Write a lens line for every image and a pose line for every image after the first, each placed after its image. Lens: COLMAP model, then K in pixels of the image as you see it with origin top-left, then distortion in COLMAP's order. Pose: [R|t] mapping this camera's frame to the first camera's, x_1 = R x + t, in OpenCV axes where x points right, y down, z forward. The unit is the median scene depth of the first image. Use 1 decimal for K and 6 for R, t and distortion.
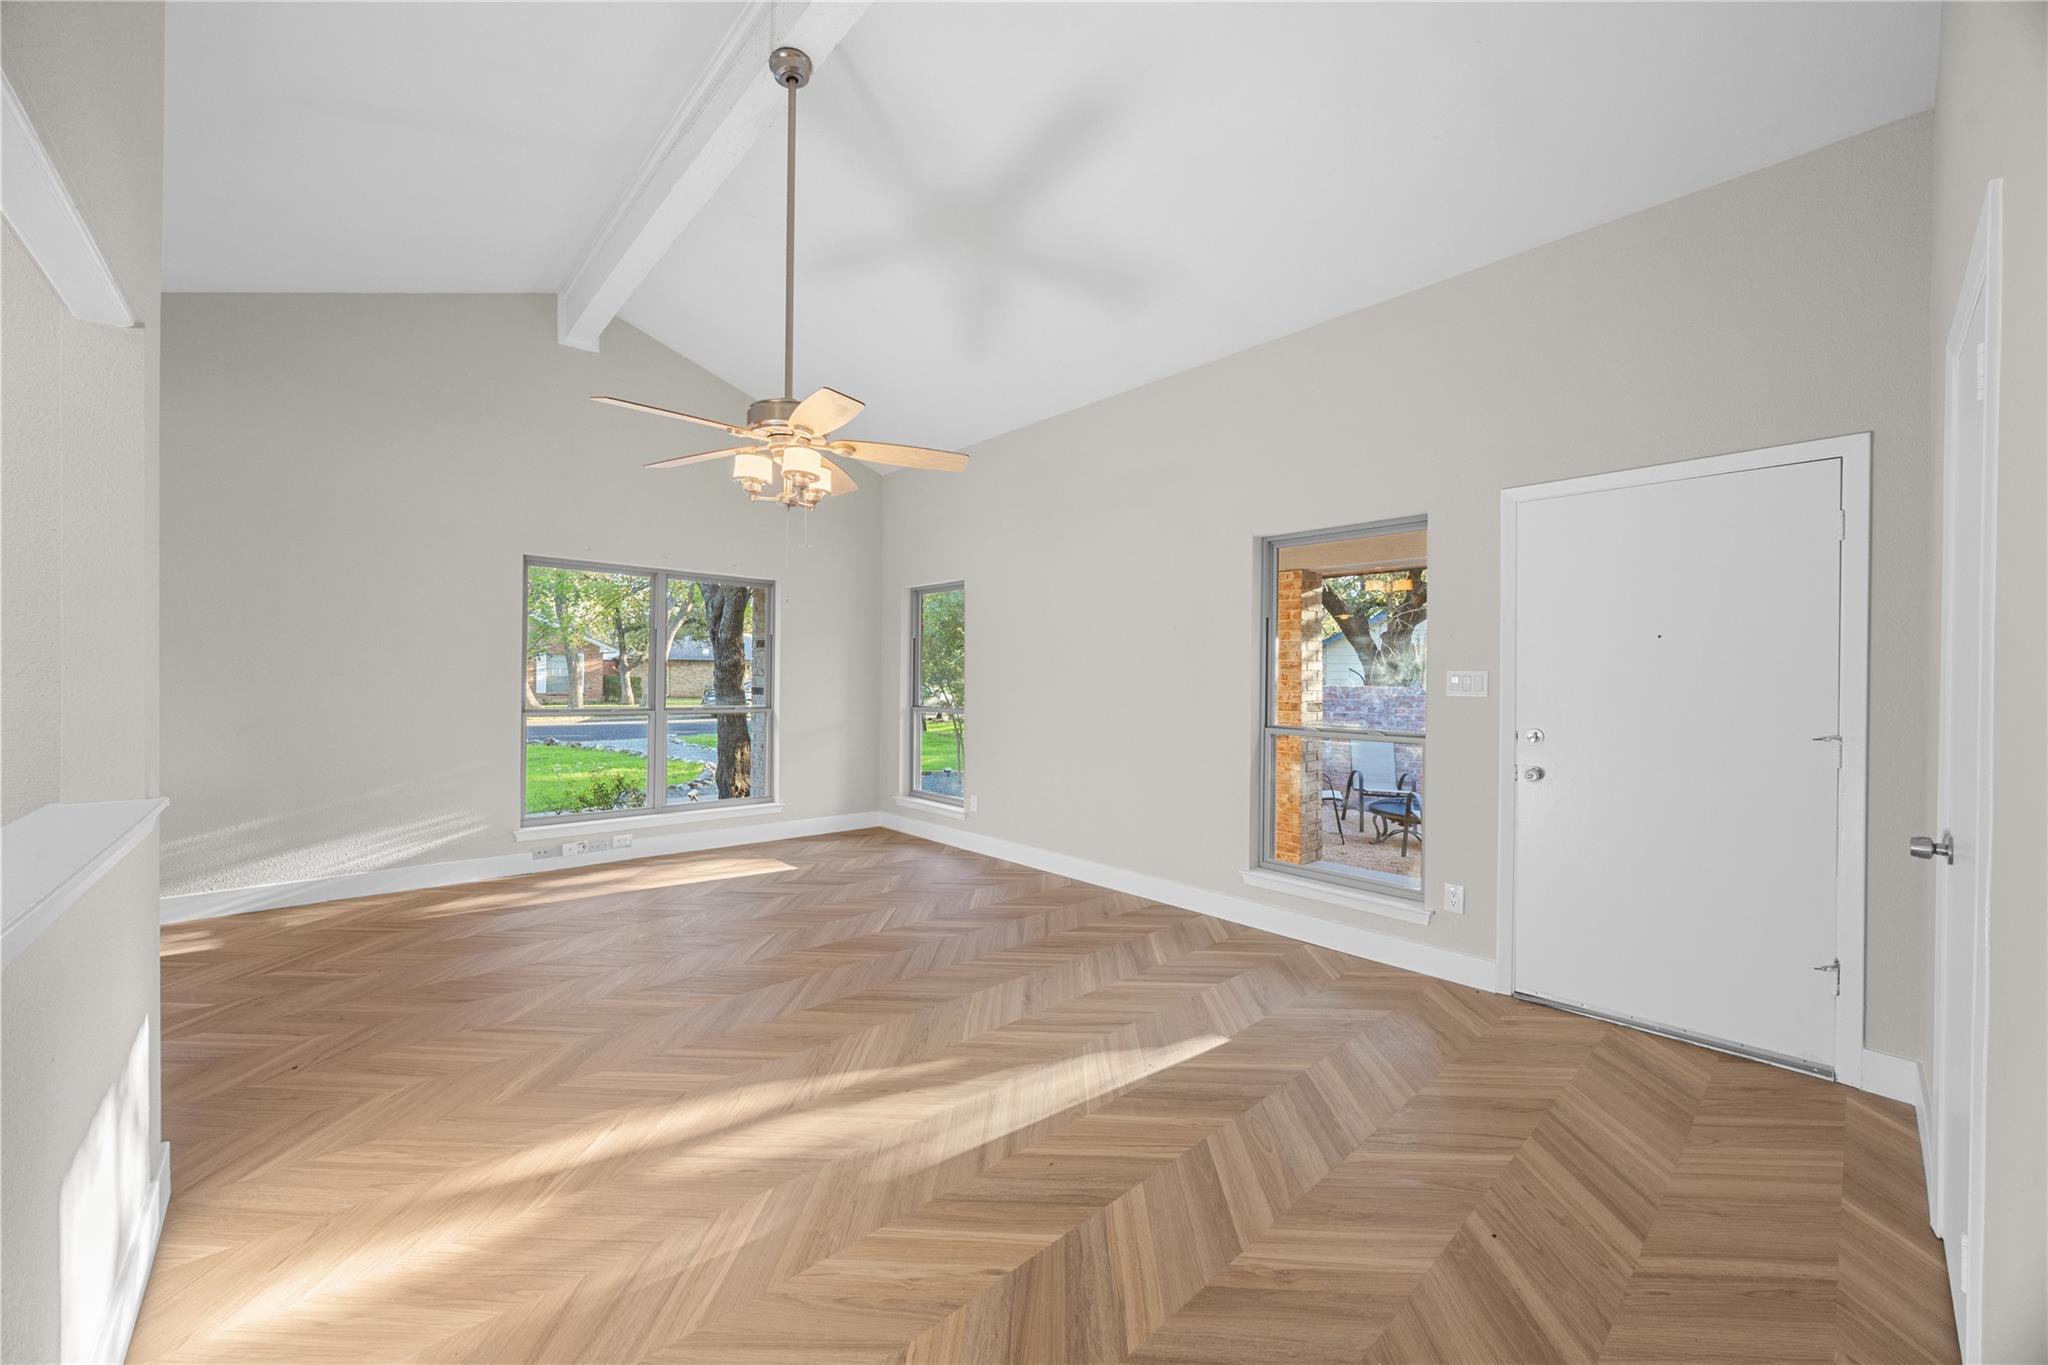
lens RADIAL K [[773.9, 0, 1022.7], [0, 773.9, 679.6], [0, 0, 1]] dist [-0.005387, 0.000633]
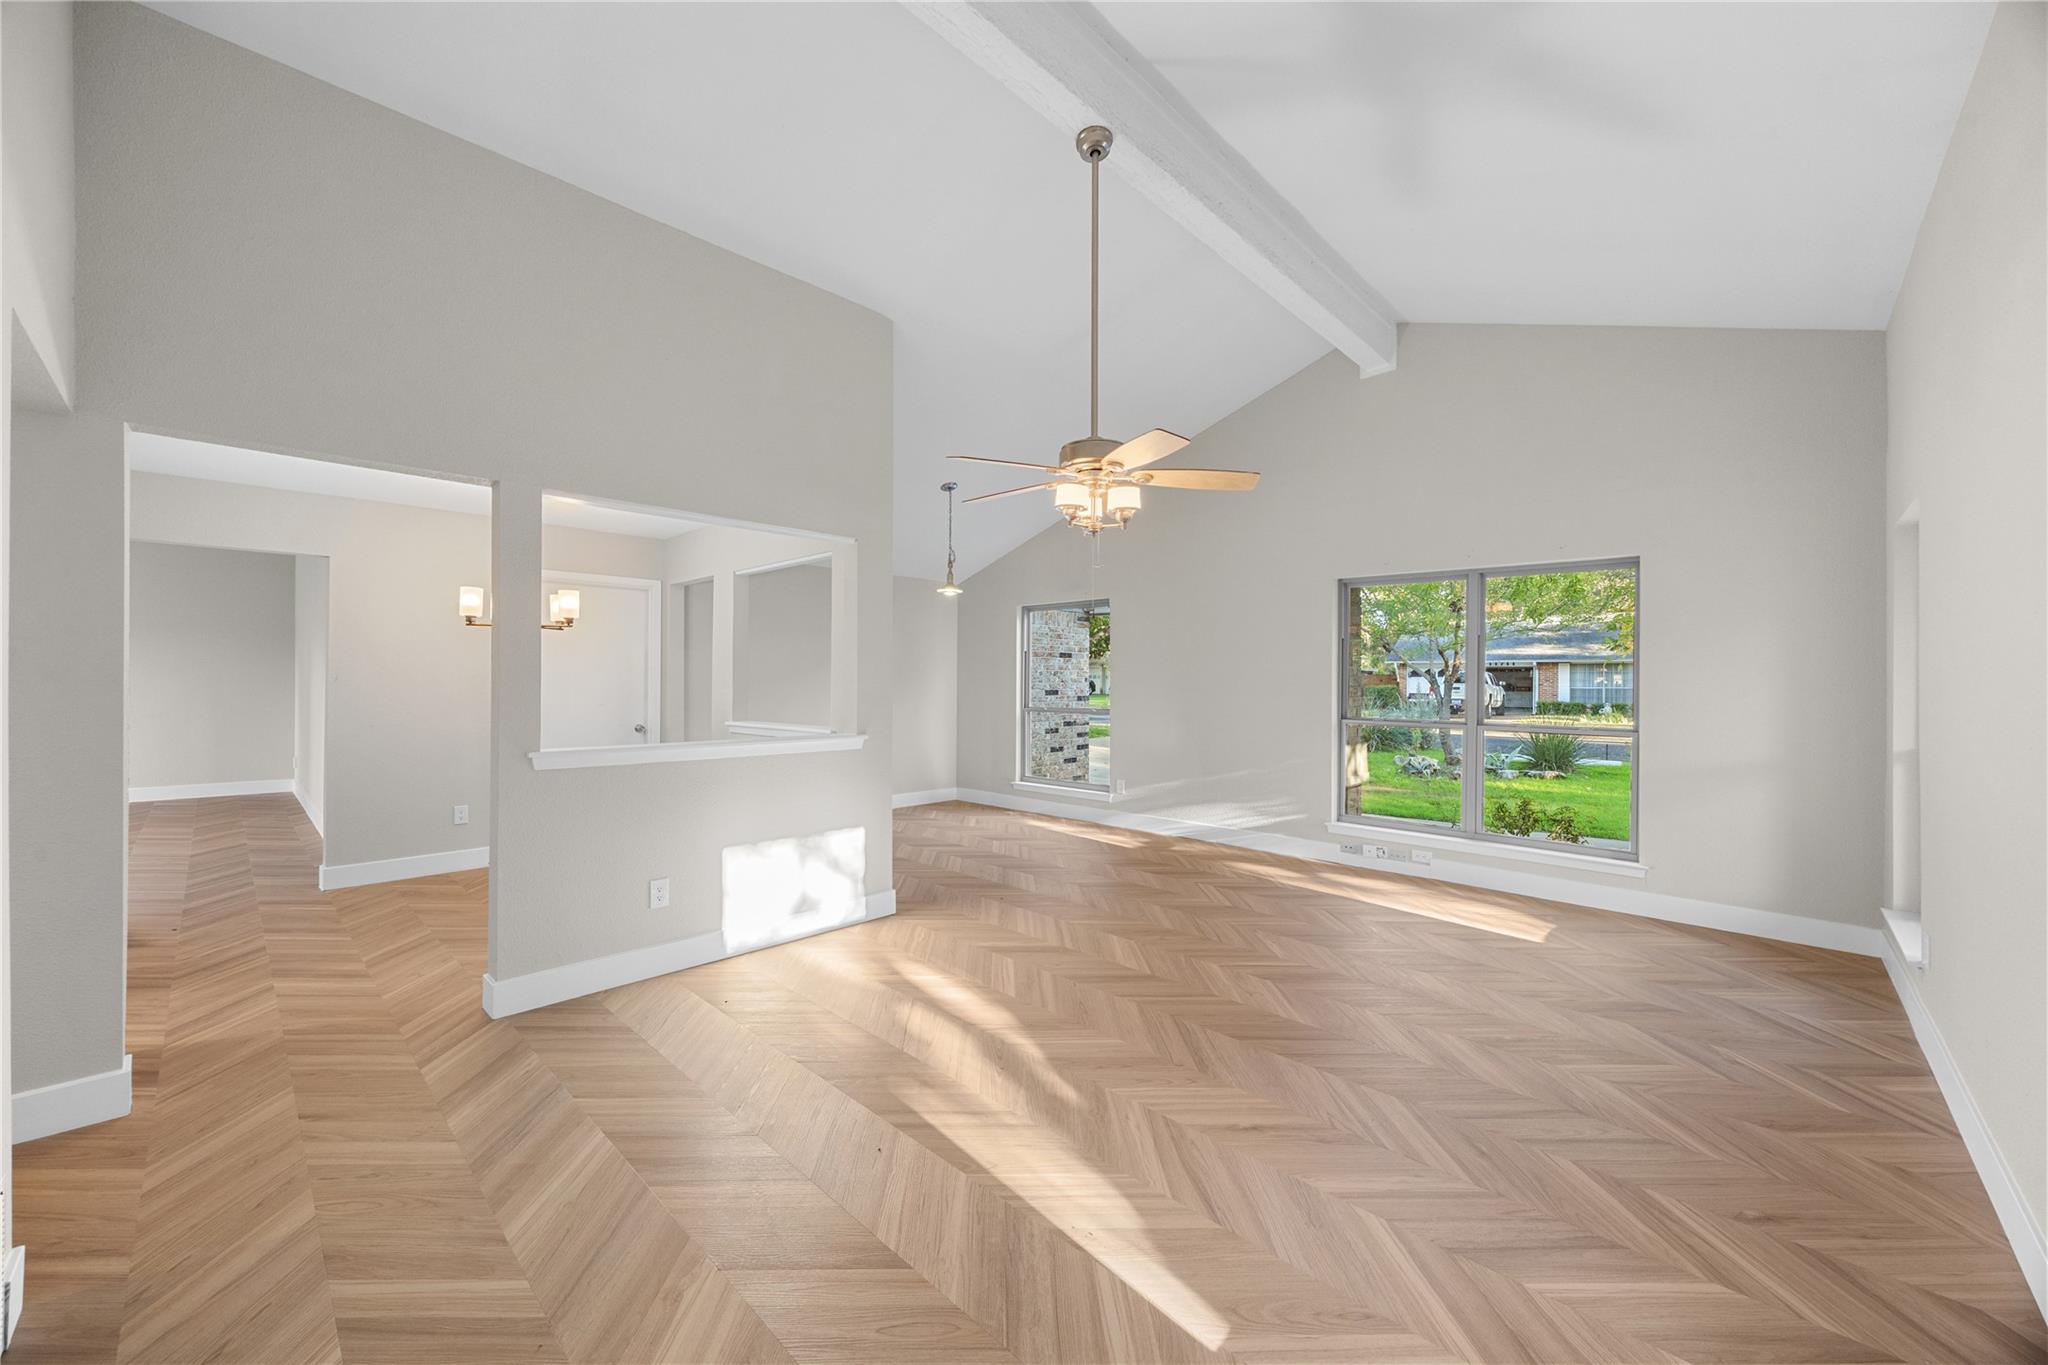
lens RADIAL K [[773.9, 0, 1021.0], [0, 773.9, 683.5], [0, 0, 1]] dist [-0.005387, 0.000633]
pose [[0.056178, -0.005894, -0.998403, 0.792608], [-0.005927, 0.999963, -0.006237, -0.001733], [0.998403, 0.006268, 0.056141, 0.812424]]
